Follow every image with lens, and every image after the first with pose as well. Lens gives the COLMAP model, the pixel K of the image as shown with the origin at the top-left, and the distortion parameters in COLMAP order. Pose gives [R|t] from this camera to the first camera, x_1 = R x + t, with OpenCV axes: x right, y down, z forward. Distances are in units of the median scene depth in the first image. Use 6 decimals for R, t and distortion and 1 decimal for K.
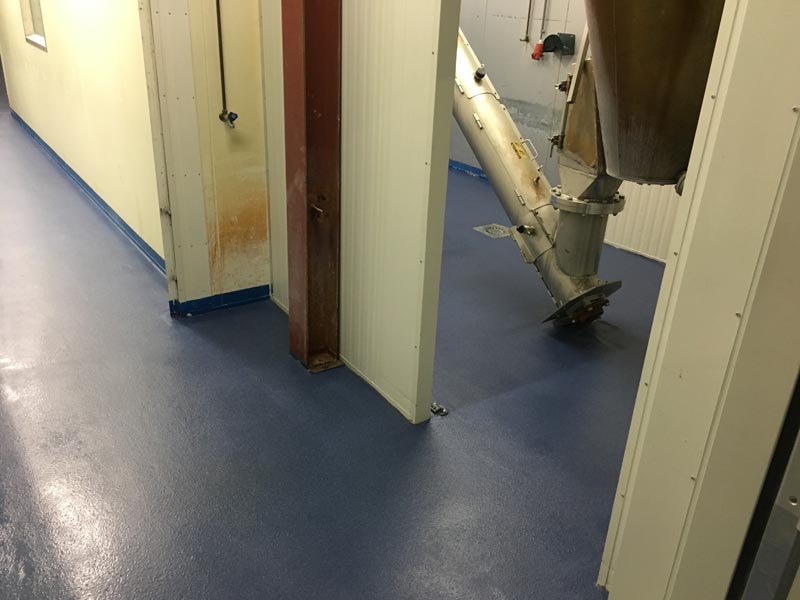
lens RADIAL K [[678.7, 0, 394.1], [0, 678.7, 300.9], [0, 0, 1]] dist [0.086030, -0.113416]
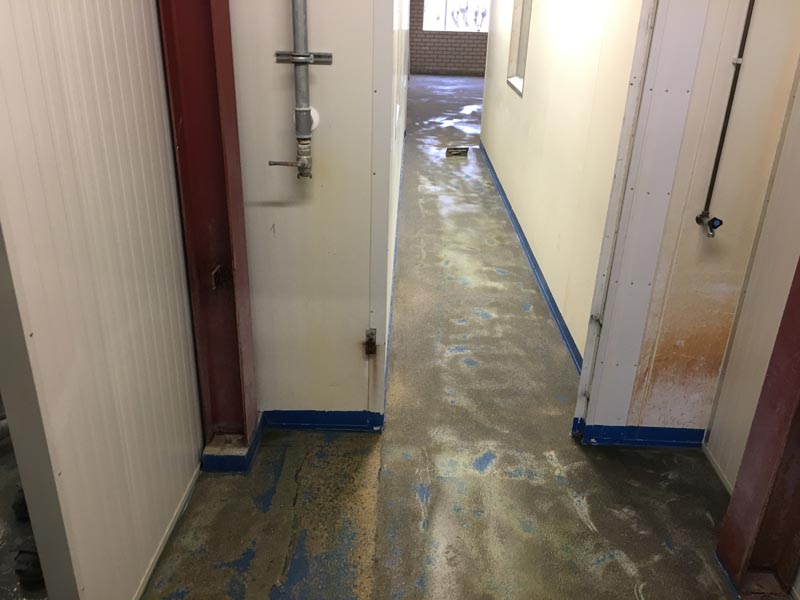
lens RADIAL K [[678.7, 0, 396.5], [0, 678.7, 298.8], [0, 0, 1]] dist [0.086030, -0.113416]
pose [[0.810876, 0.219316, -0.542569, -0.085413], [-0.235190, 0.971083, 0.041035, -0.128204], [0.535879, 0.094333, 0.839008, 0.172100]]
